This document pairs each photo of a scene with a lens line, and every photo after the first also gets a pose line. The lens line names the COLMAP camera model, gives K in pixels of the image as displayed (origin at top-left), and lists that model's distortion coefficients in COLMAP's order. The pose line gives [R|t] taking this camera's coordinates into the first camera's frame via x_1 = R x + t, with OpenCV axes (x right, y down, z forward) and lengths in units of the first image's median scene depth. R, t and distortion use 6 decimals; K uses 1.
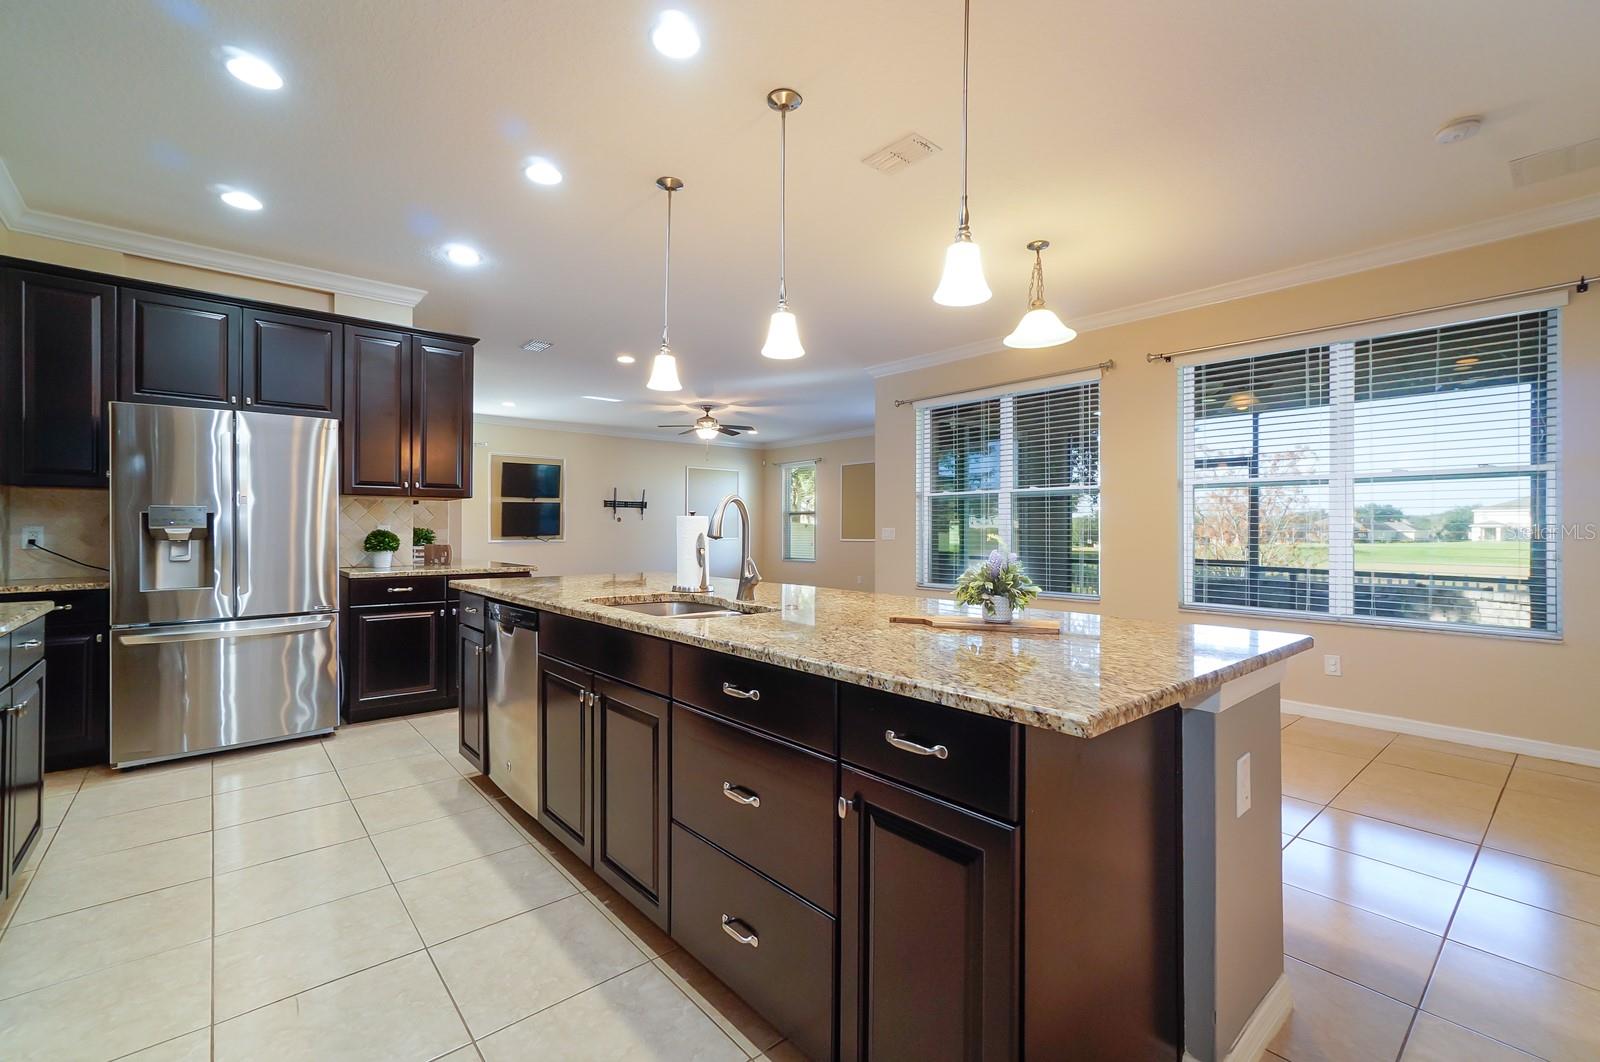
lens RADIAL K [[697.8, 0, 786.9], [0, 697.8, 524.2], [0, 0, 1]] dist [-0.002858, 0.008103]
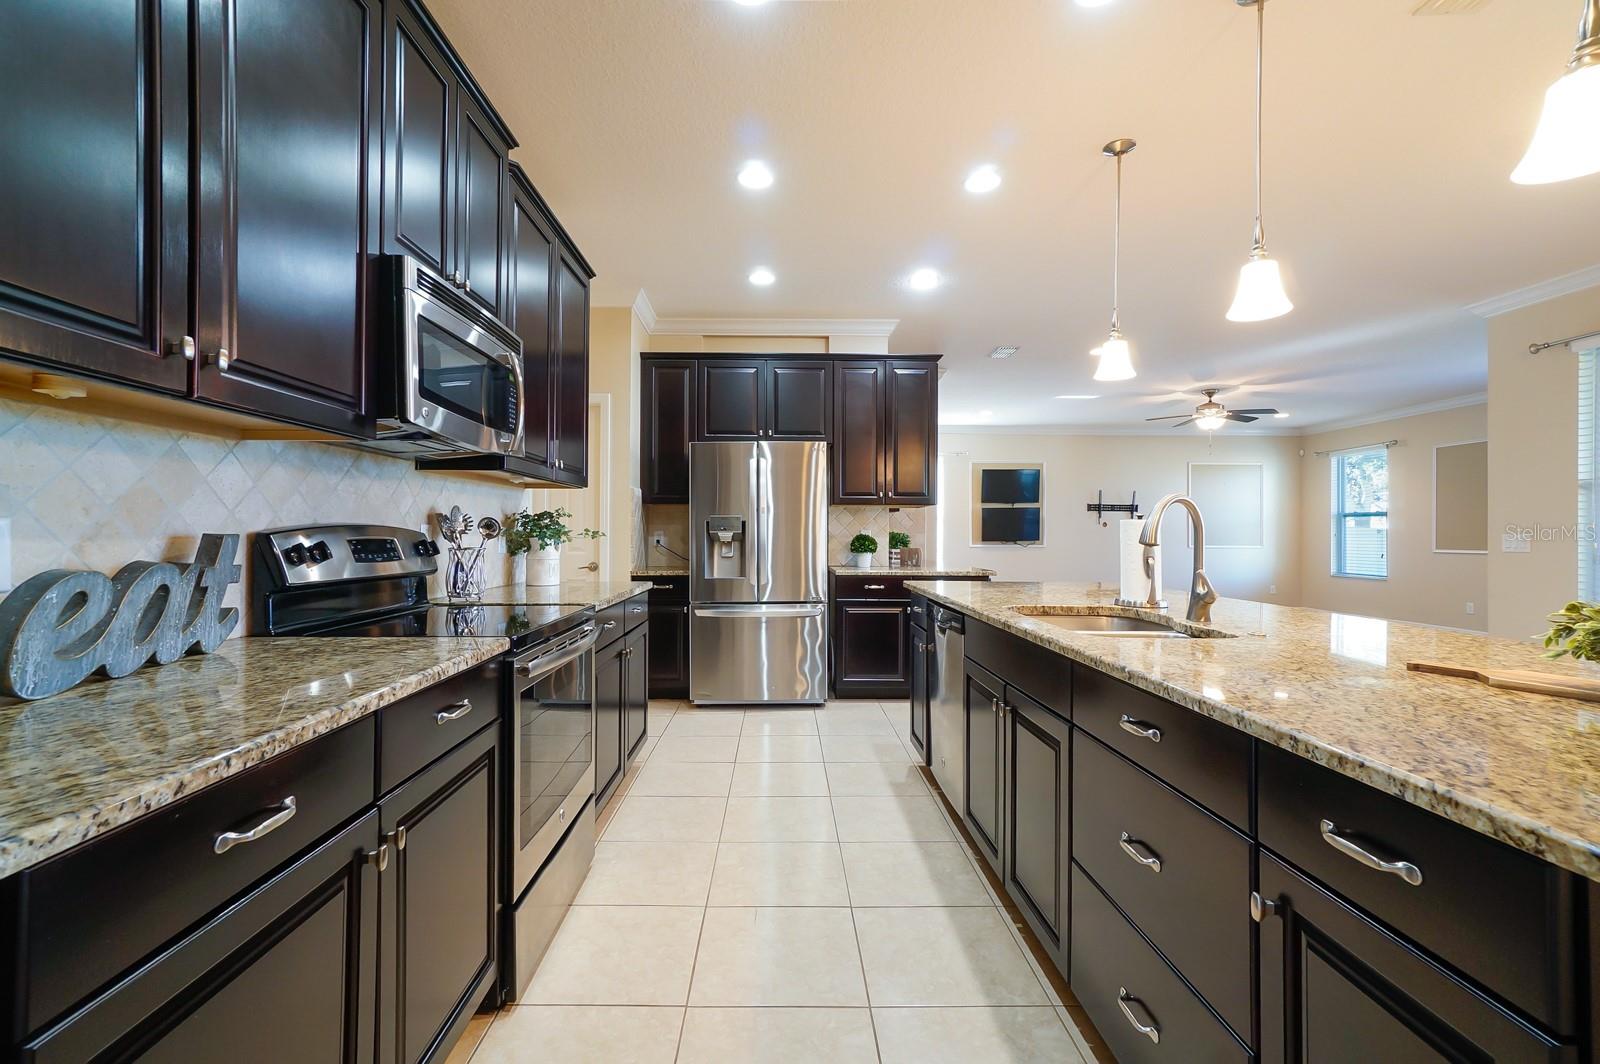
lens RADIAL K [[697.8, 0, 790.7], [0, 697.8, 528.0], [0, 0, 1]] dist [-0.002858, 0.008103]
pose [[0.771234, -0.002090, -0.636549, 0.079410], [0.000671, 0.999997, -0.002471, 0.000564], [0.636552, 0.001478, 0.771233, 0.047491]]
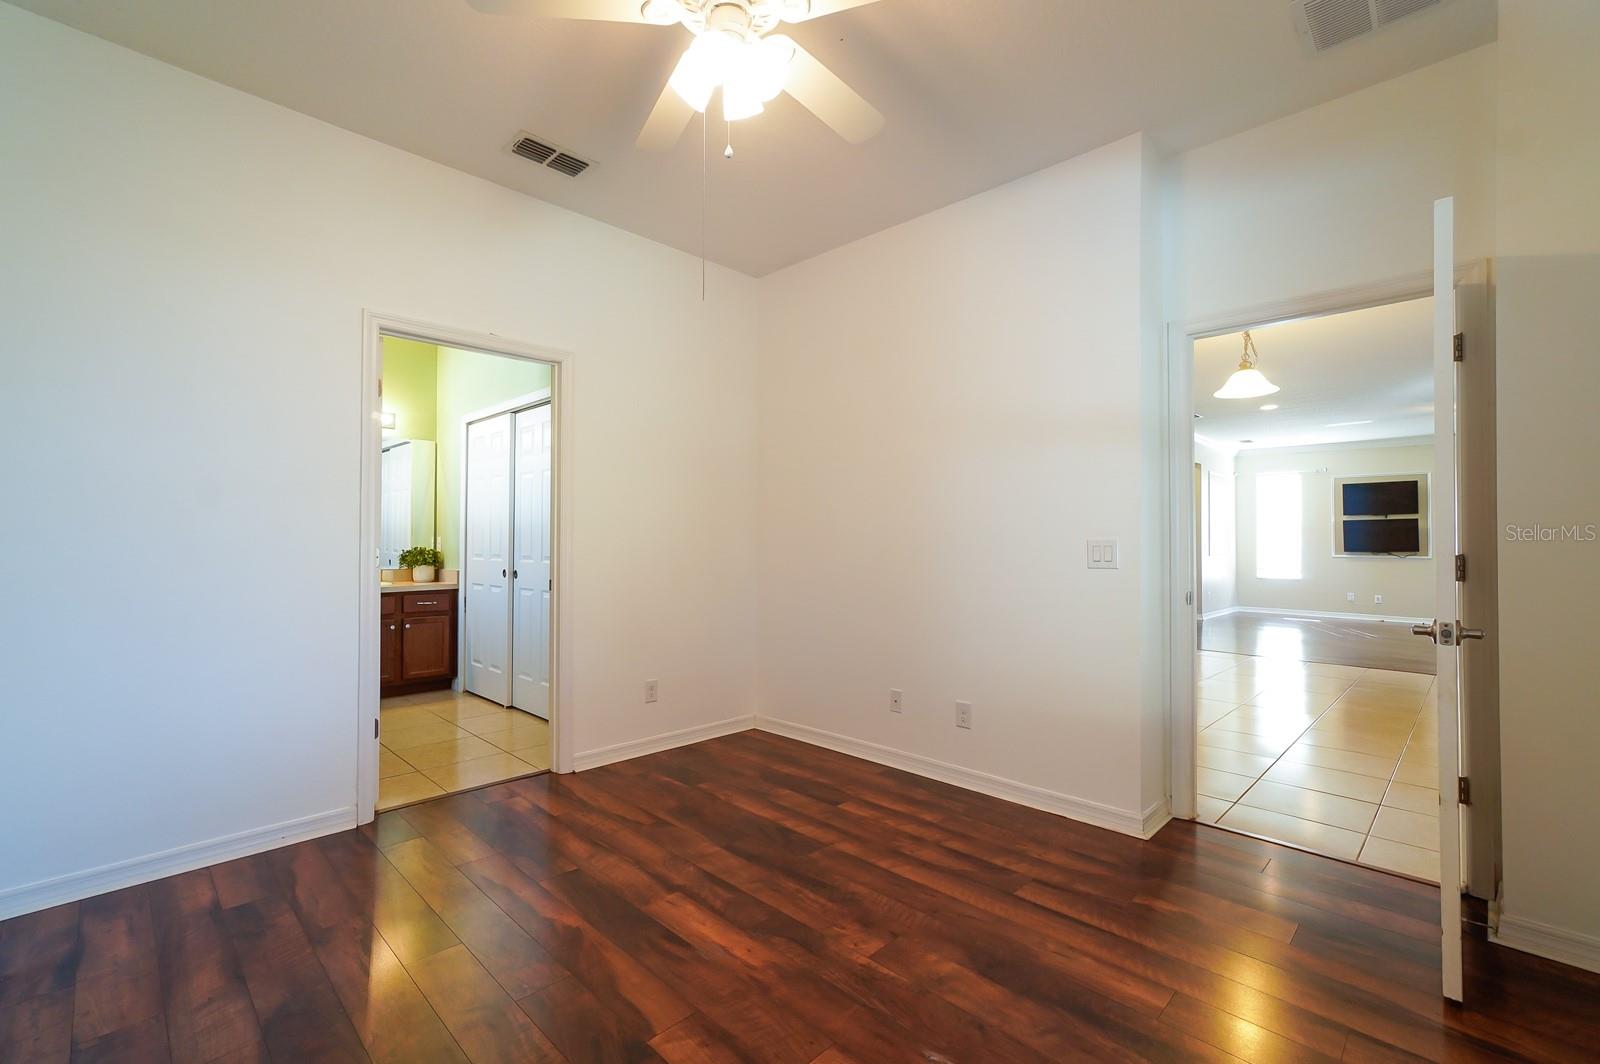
lens RADIAL K [[697.8, 0, 796.9], [0, 697.8, 531.7], [0, 0, 1]] dist [-0.002858, 0.008103]
pose [[0.098371, -0.009064, -0.995109, 1.463840], [-0.006518, 0.999931, -0.009753, 0.006457], [0.995128, 0.007446, 0.098305, 0.104407]]
